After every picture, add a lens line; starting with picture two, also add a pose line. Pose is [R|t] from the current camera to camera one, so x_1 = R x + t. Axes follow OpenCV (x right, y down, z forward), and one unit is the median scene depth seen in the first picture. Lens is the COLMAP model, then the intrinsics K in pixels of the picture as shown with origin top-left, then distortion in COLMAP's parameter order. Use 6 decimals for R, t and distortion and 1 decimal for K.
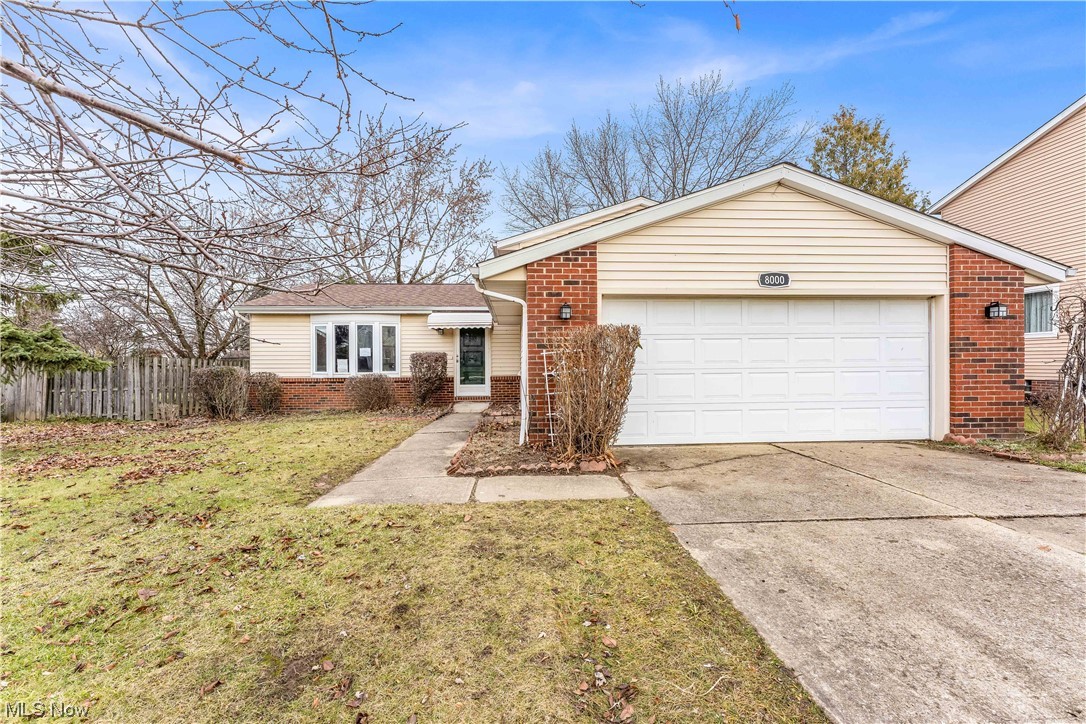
lens RADIAL K [[431.7, 0, 533.1], [0, 431.7, 362.1], [0, 0, 1]] dist [0.000171, 0.000059]
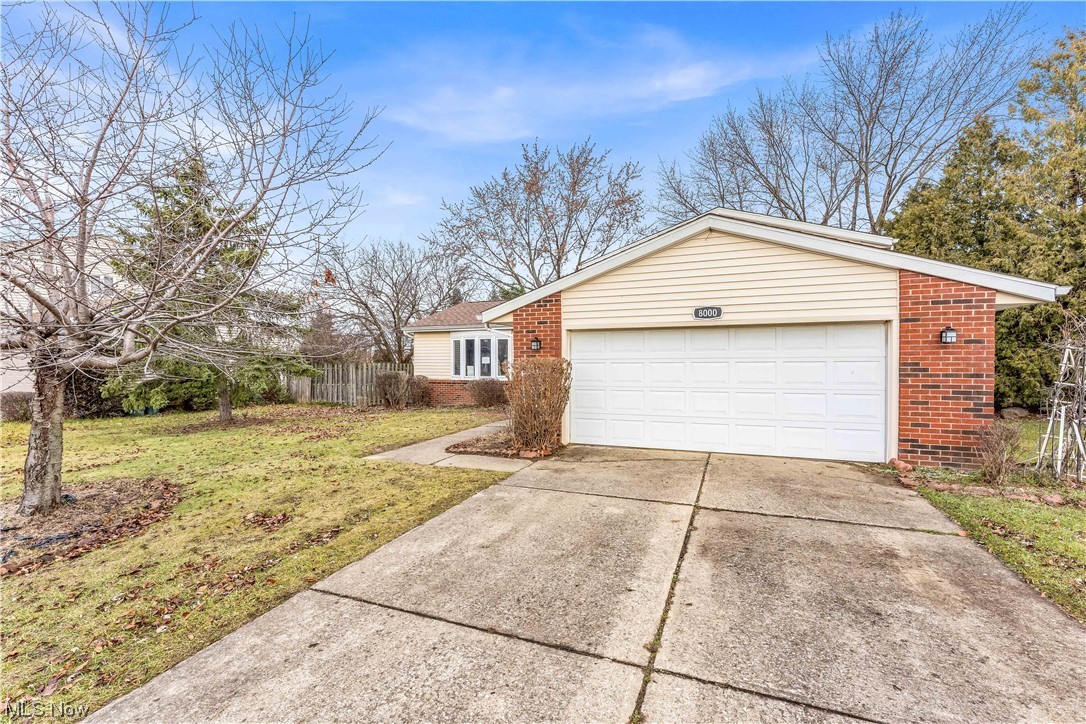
lens RADIAL K [[457.1, 0, 536.5], [0, 457.1, 362.8], [0, 0, 1]] dist [-0.000014, -0.000351]
pose [[0.906433, 0.004588, -0.422326, 0.655832], [0.001470, 0.999901, 0.014019, -0.073131], [0.422348, -0.013328, 0.906336, -0.314089]]
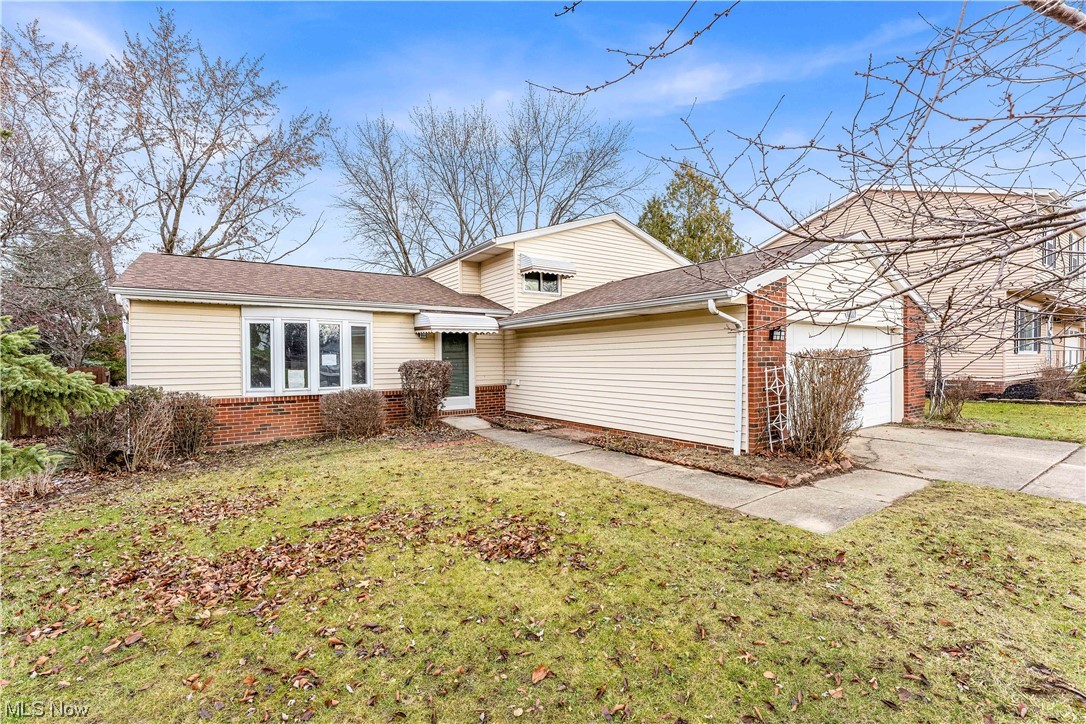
lens RADIAL K [[457.1, 0, 536.5], [0, 457.1, 359.1], [0, 0, 1]] dist [-0.000014, -0.000351]
pose [[0.857281, -0.001559, 0.514847, -1.041634], [0.003359, 0.999991, -0.002564, -0.046757], [-0.514838, 0.003928, 0.857279, 0.265786]]
